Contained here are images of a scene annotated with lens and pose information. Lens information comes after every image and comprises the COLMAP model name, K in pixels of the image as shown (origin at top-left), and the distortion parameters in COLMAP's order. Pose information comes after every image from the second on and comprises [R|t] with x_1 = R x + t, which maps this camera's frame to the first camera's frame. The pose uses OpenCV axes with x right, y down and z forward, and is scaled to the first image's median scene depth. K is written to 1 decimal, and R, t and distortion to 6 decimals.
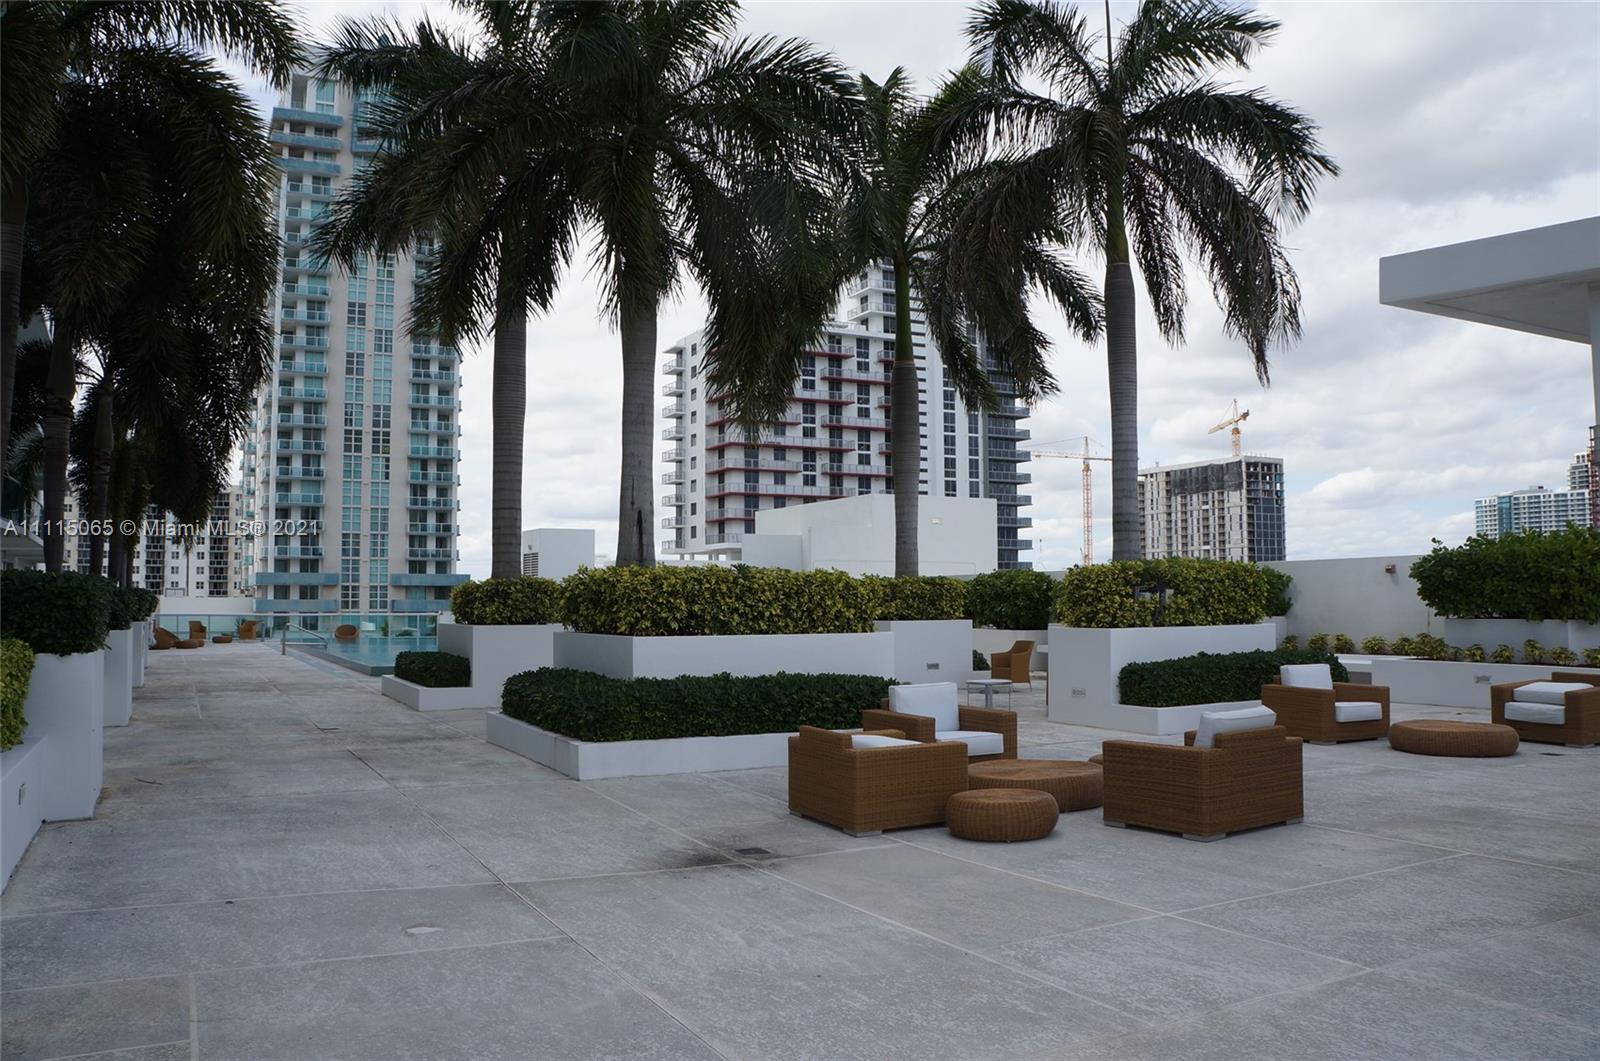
lens RADIAL K [[1253.2, 0, 806.6], [0, 1253.2, 537.9], [0, 0, 1]] dist [-0.182852, 0.129354]
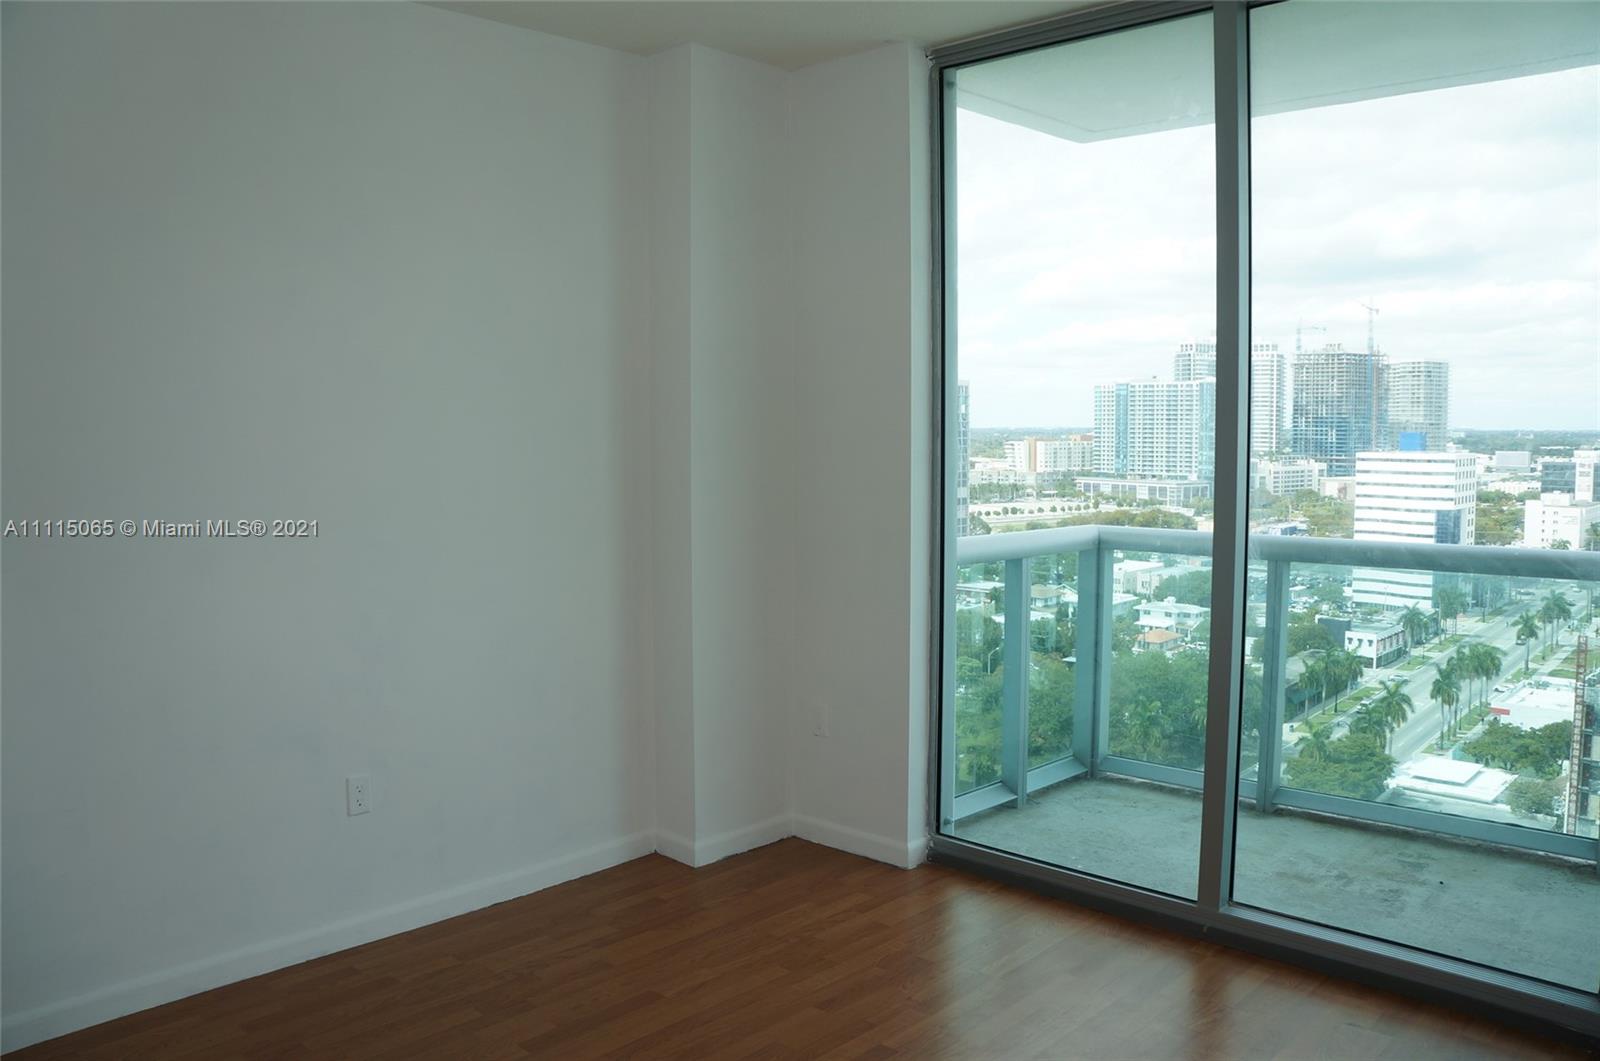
lens RADIAL K [[1253.2, 0, 806.2], [0, 1253.2, 532.3], [0, 0, 1]] dist [-0.182852, 0.129354]
pose [[0.944380, -0.024191, 0.327966, -0.212432], [-0.021627, 0.990563, 0.135338, -0.247033], [-0.328145, -0.134904, 0.934945, 0.283475]]
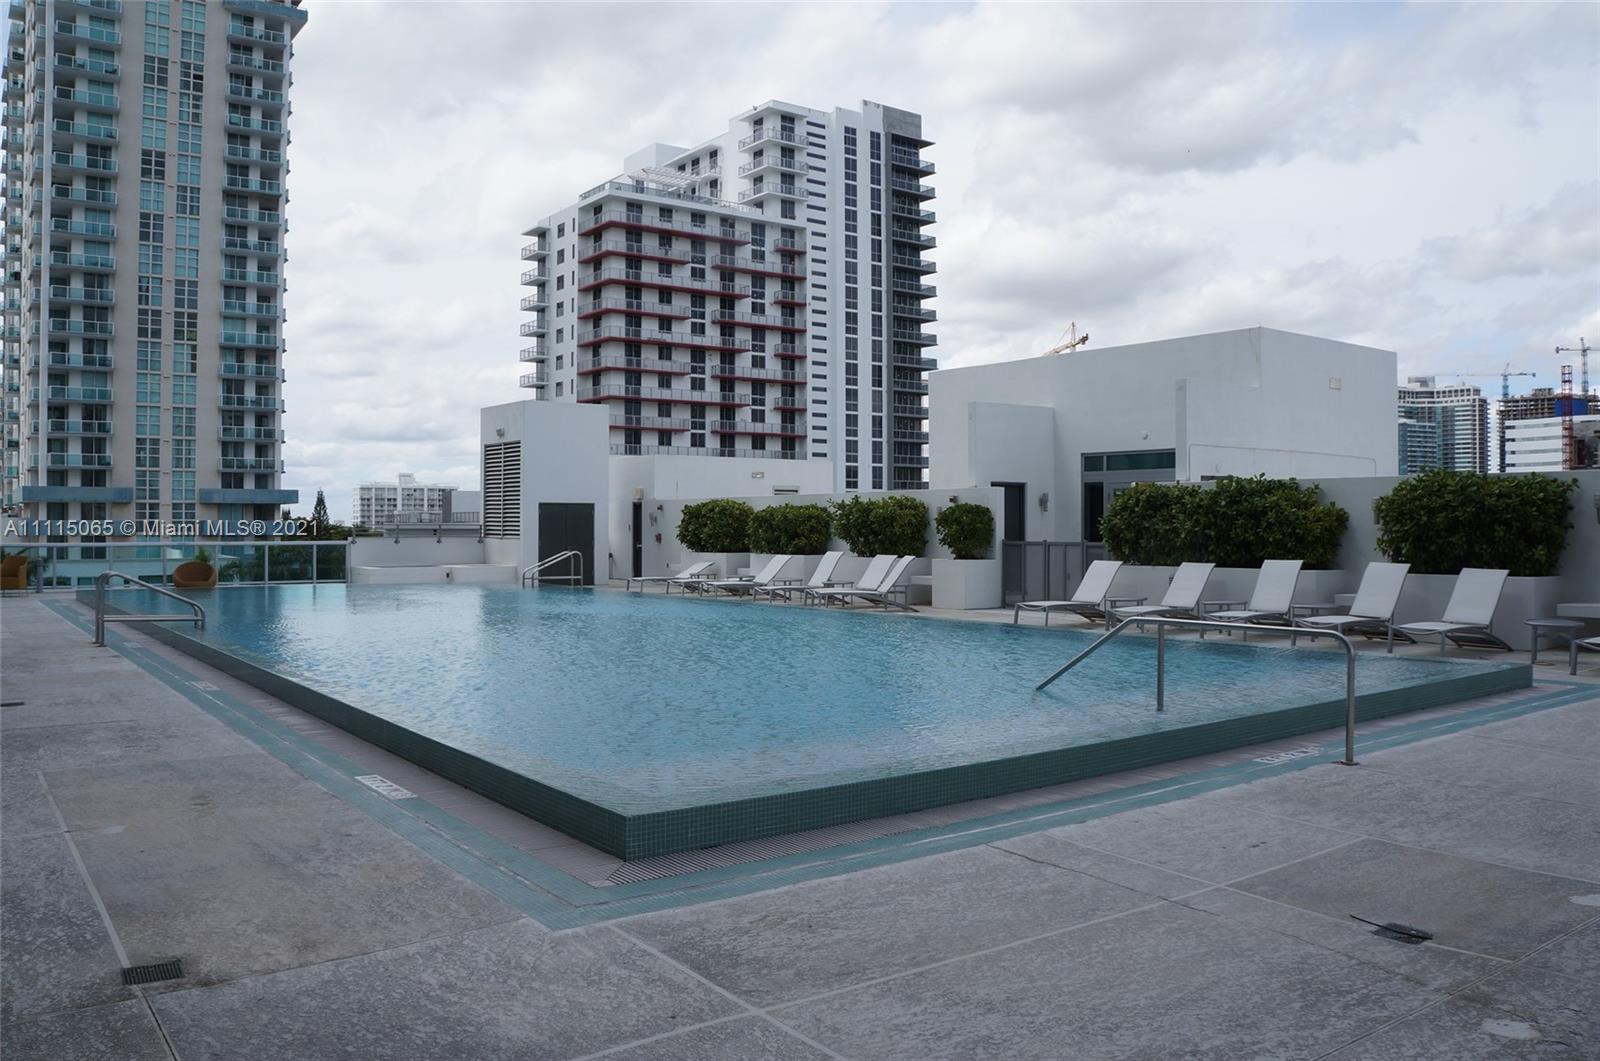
lens RADIAL K [[1253.2, 0, 805.4], [0, 1253.2, 533.0], [0, 0, 1]] dist [-0.182852, 0.129354]
pose [[0.987376, 0.004582, 0.158330, -0.067271], [-0.013680, 0.998314, 0.056415, 0.007890], [-0.157805, -0.057869, 0.985773, 0.146494]]
